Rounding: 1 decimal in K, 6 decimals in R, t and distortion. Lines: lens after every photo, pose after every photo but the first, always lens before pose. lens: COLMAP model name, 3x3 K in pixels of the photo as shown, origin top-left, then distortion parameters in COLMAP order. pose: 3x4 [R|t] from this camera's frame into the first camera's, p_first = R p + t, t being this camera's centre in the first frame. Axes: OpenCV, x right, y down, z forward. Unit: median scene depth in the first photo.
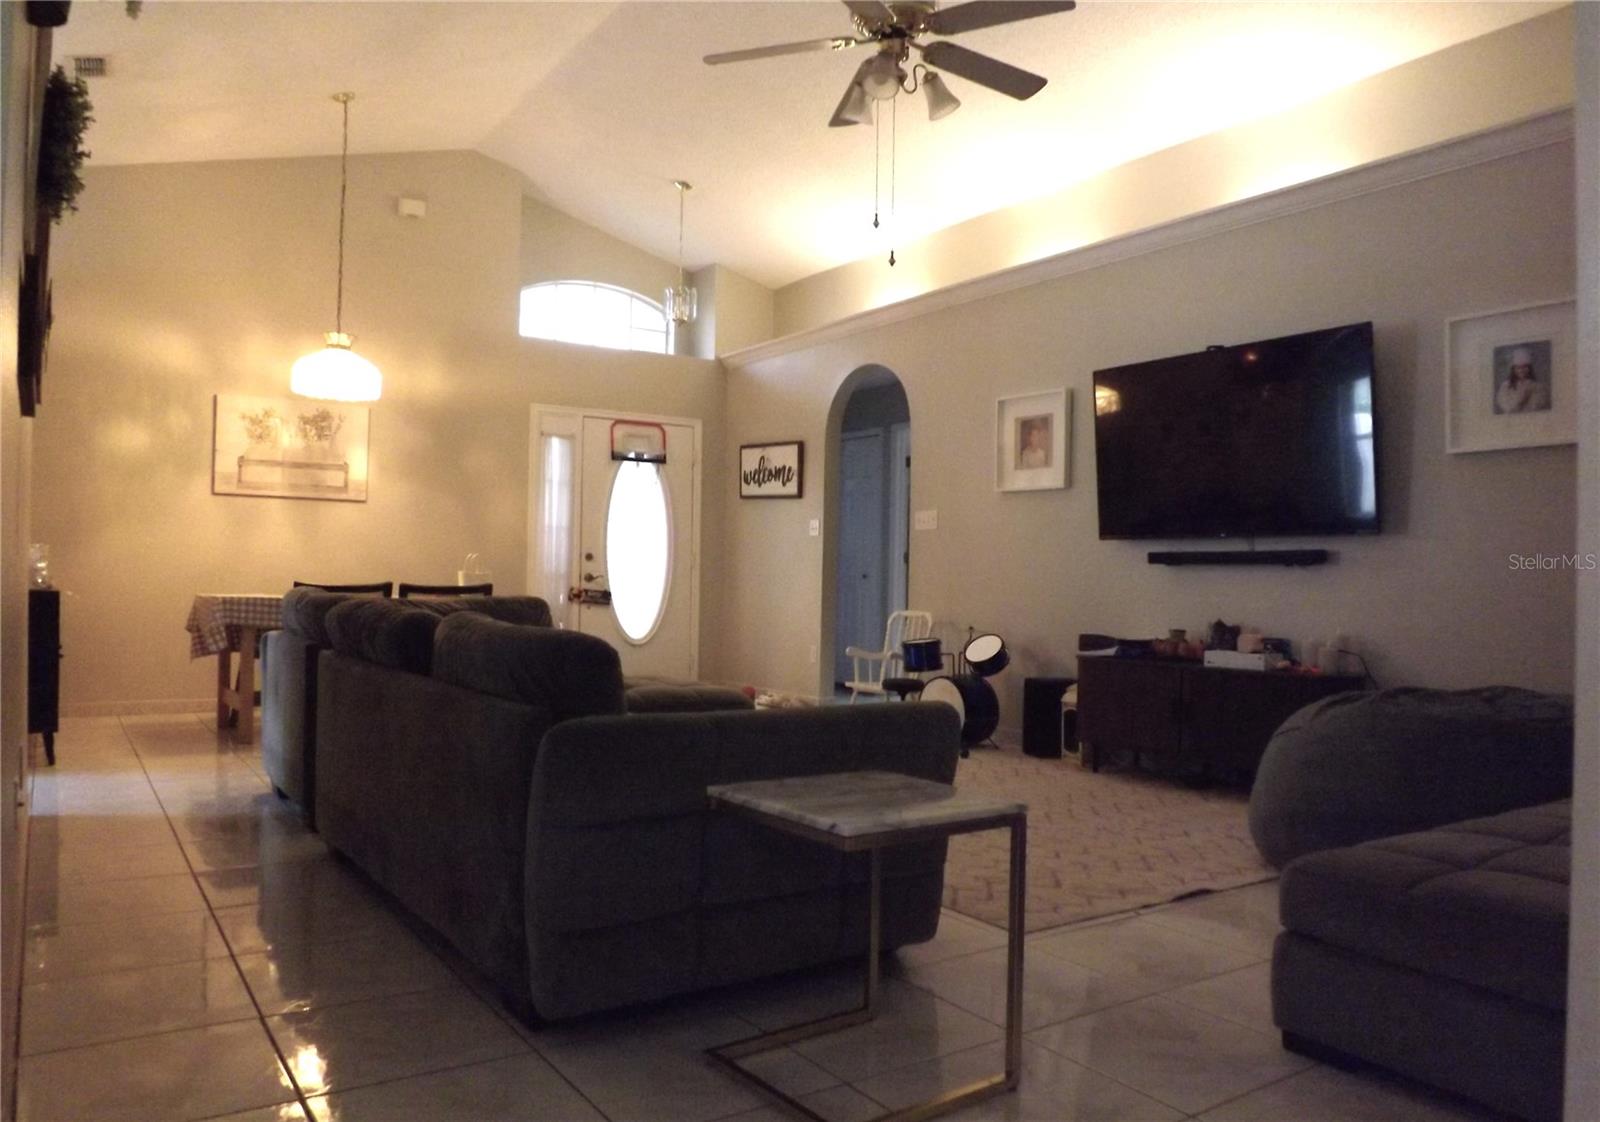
lens RADIAL K [[1137.5, 0, 799.7], [0, 1137.5, 560.4], [0, 0, 1]] dist [-0.031641, -0.000095]
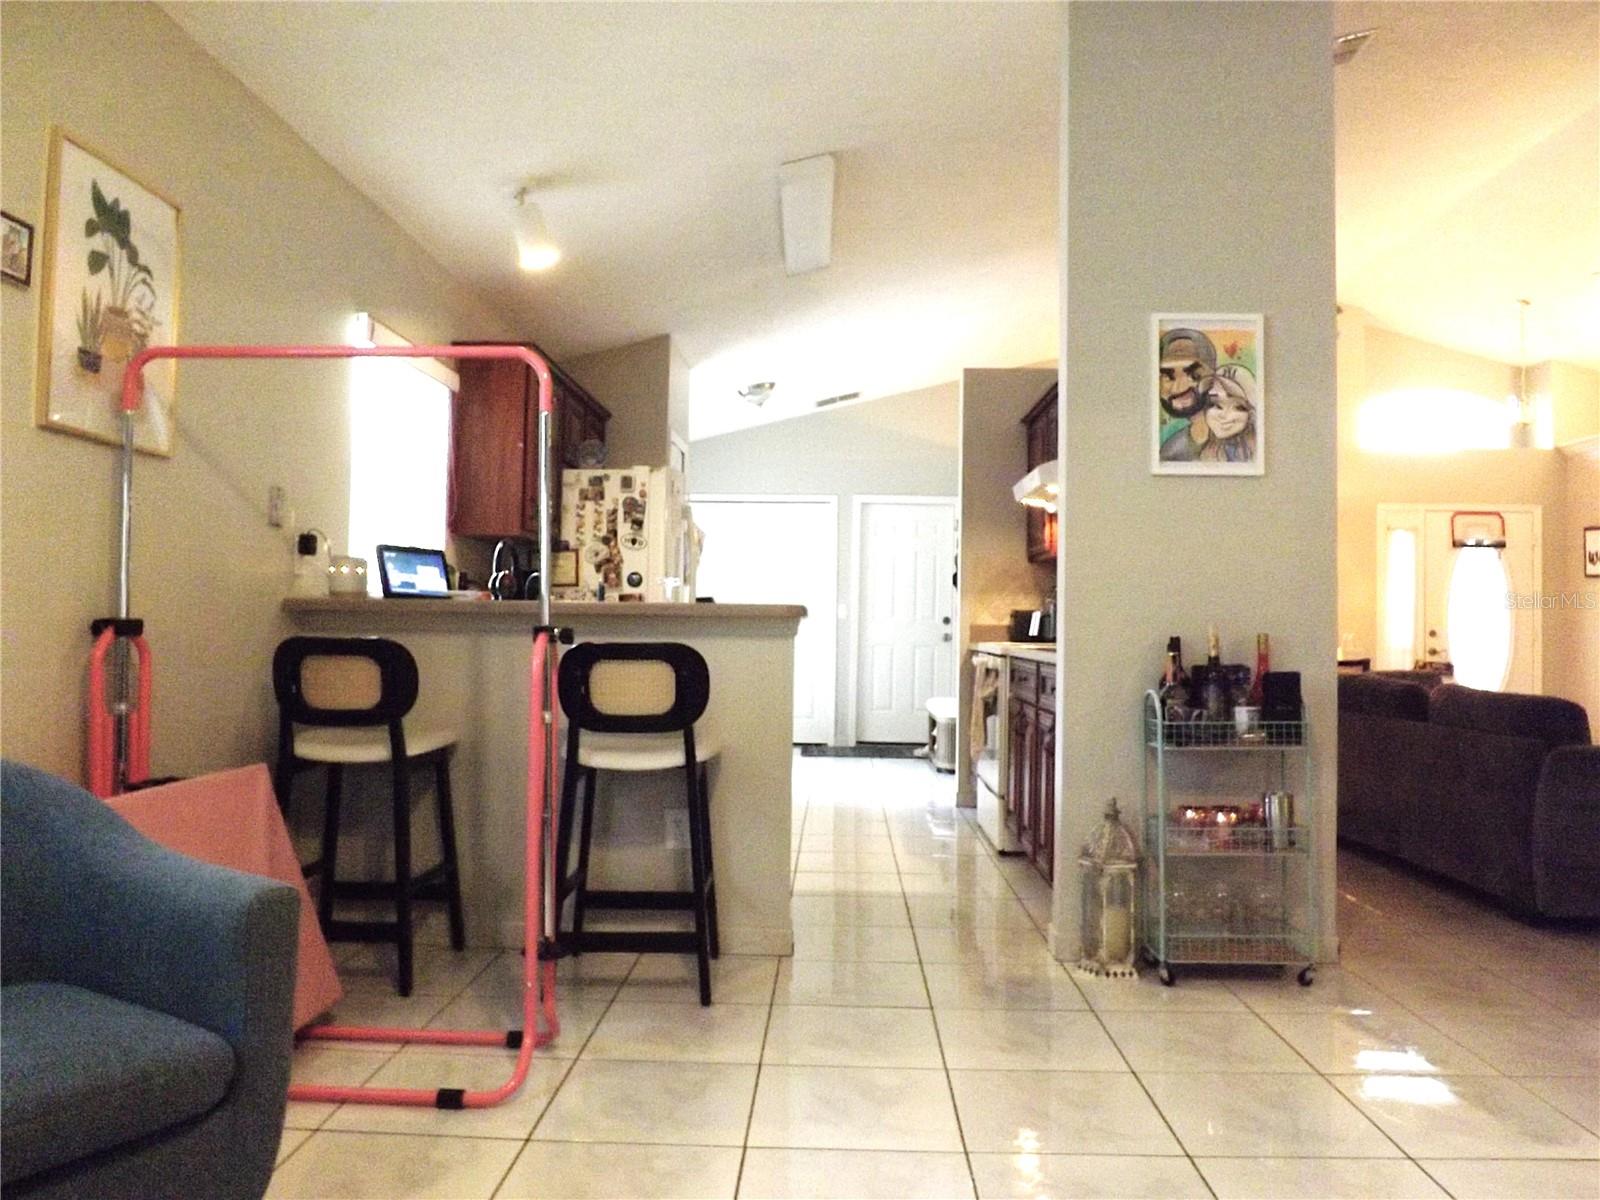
lens RADIAL K [[1135.1, 0, 800.7], [0, 1135.1, 606.4], [0, 0, 1]] dist [-0.045873, -0.004350]
pose [[0.808253, -0.014430, -0.588659, -0.036922], [0.004340, 0.999819, -0.018549, -0.012017], [0.588820, 0.012437, 0.808169, -0.274940]]
